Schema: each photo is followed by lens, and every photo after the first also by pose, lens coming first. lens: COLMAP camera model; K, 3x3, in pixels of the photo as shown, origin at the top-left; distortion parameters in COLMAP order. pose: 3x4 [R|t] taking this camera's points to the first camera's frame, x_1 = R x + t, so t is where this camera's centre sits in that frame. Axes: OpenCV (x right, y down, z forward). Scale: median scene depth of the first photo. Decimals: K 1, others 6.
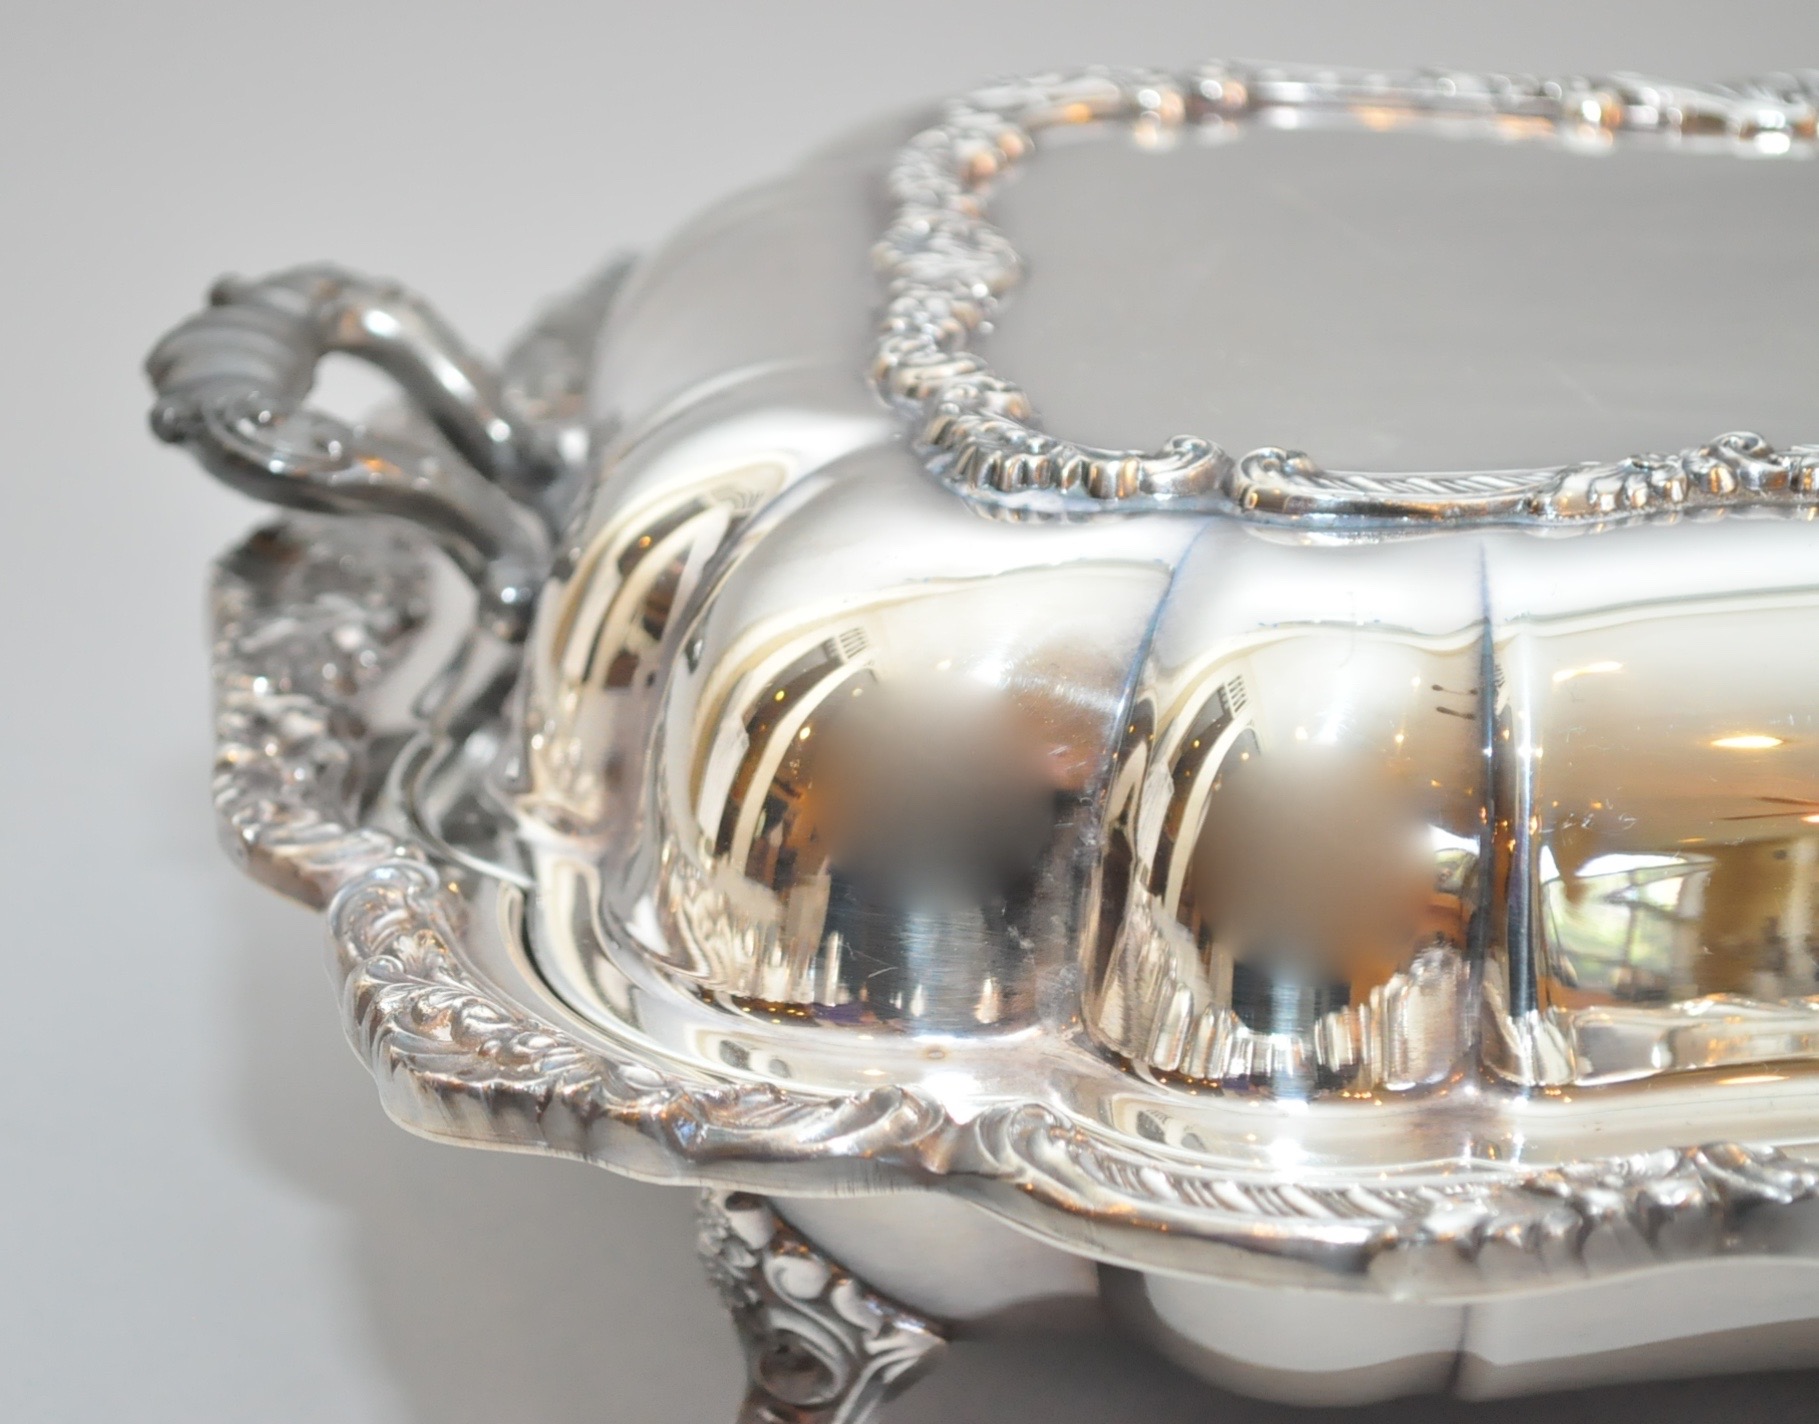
lens RADIAL K [[4582.1, 0, 914.2], [0, 4582.1, 714.3], [0, 0, 1]] dist [0.033478, 0.000000]
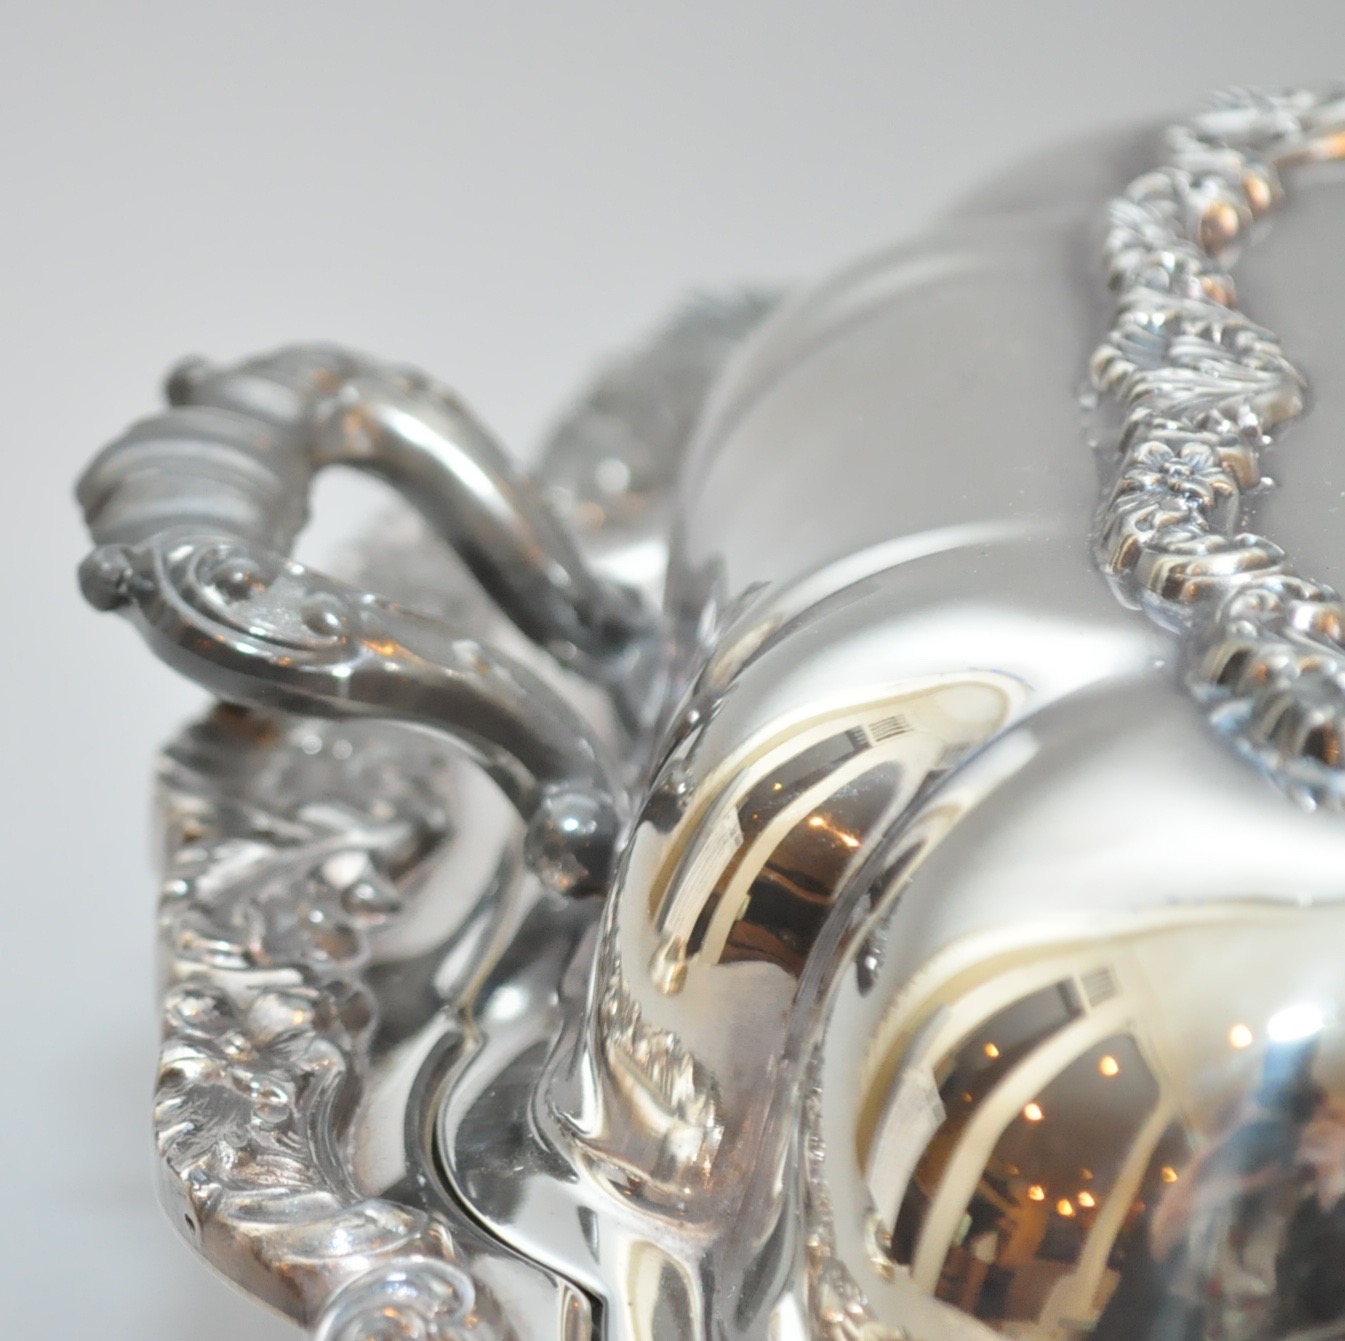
lens RADIAL K [[4674.7, 0, 667.9], [0, 4674.7, 670.5], [0, 0, 1]] dist [0.144320, 0.000000]
pose [[0.998741, 0.028204, -0.041473, -0.046319], [-0.027716, 0.999540, 0.012292, -0.063802], [0.041800, -0.011127, 0.999064, 0.287415]]
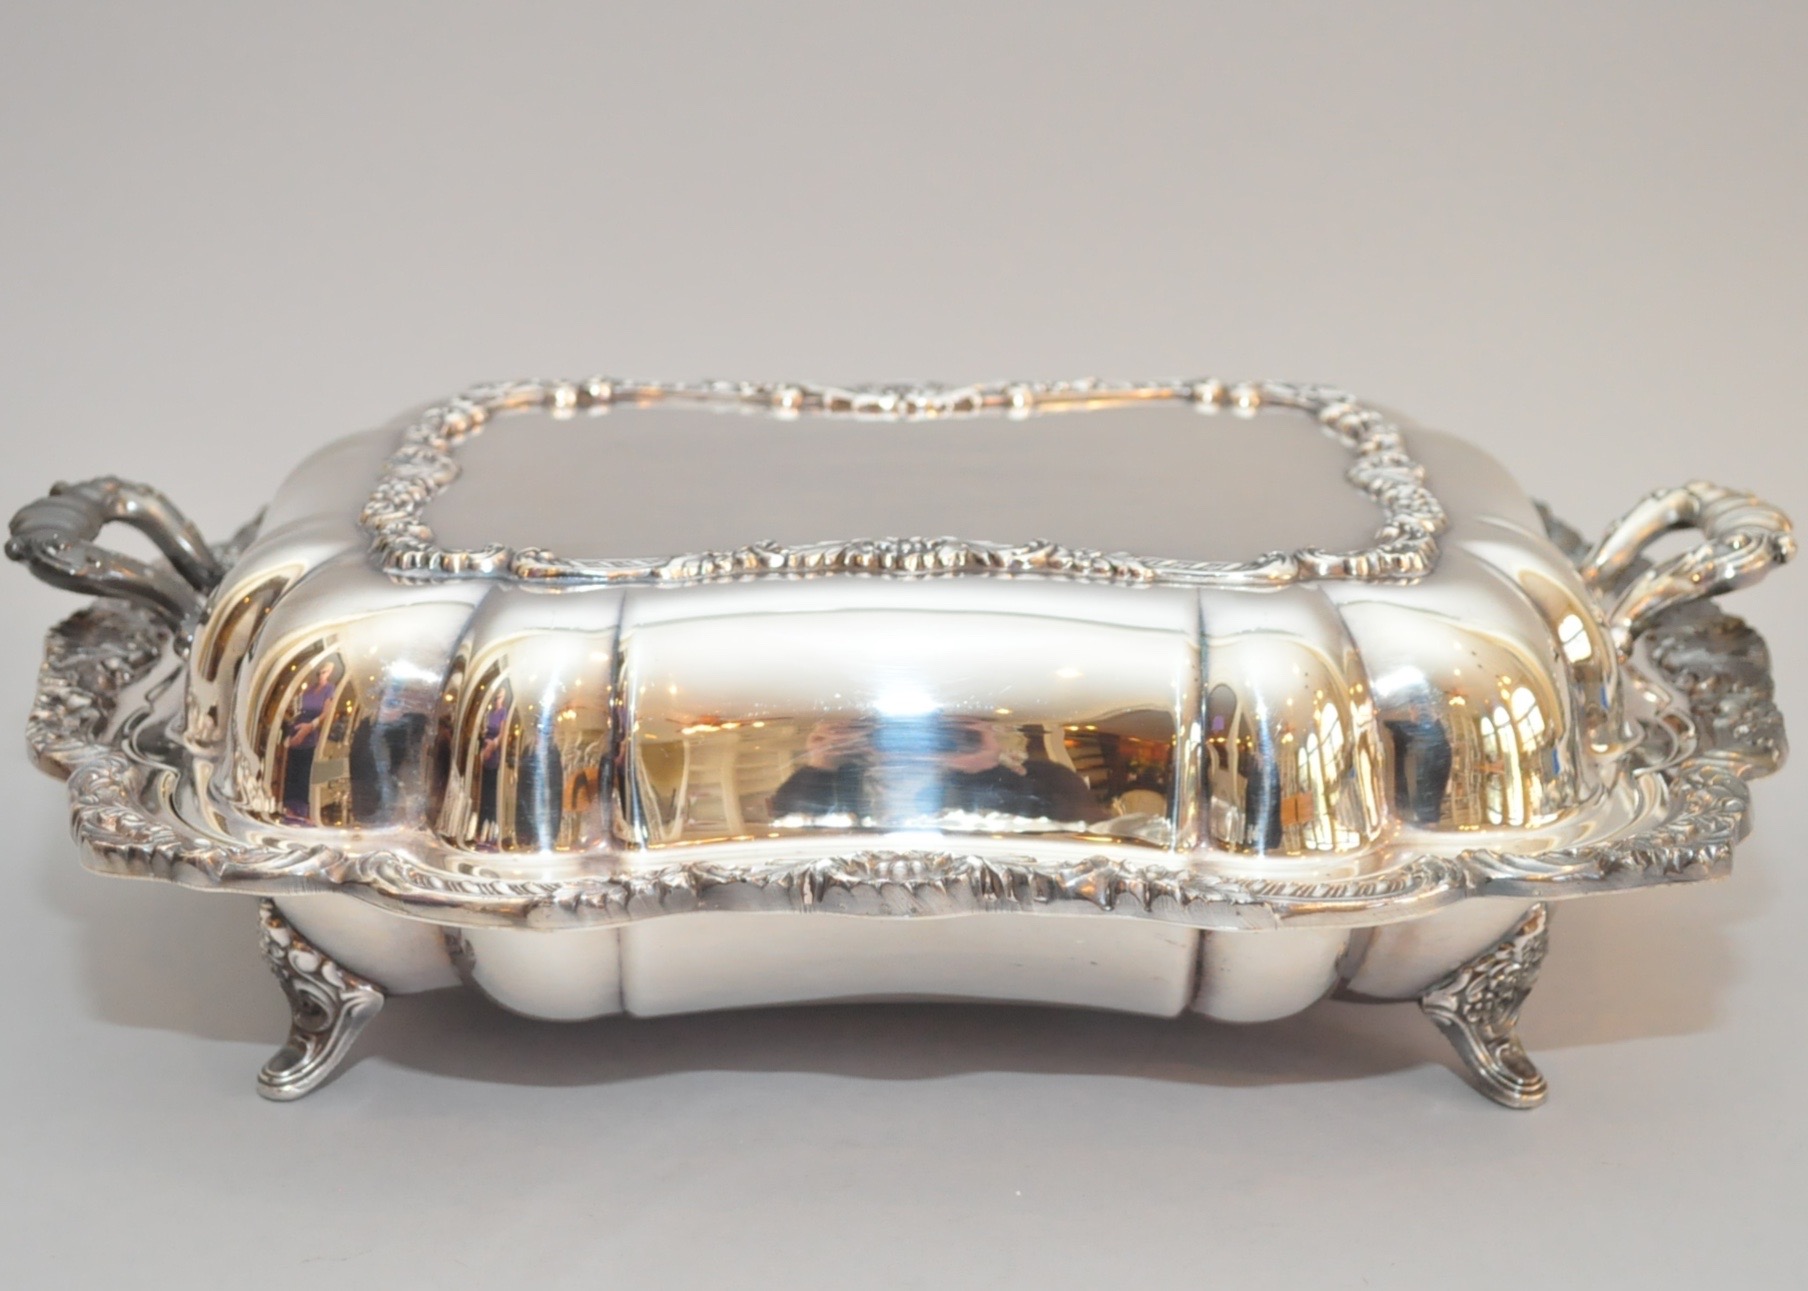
lens RADIAL K [[3197.2, 0, 900.5], [0, 3197.2, 638.9], [0, 0, 1]] dist [0.048513, 0.000000]
pose [[0.999667, -0.005749, 0.025144, 0.192363], [0.007741, 0.996777, -0.079846, 0.091856], [-0.024603, 0.080014, 0.996490, -0.400865]]
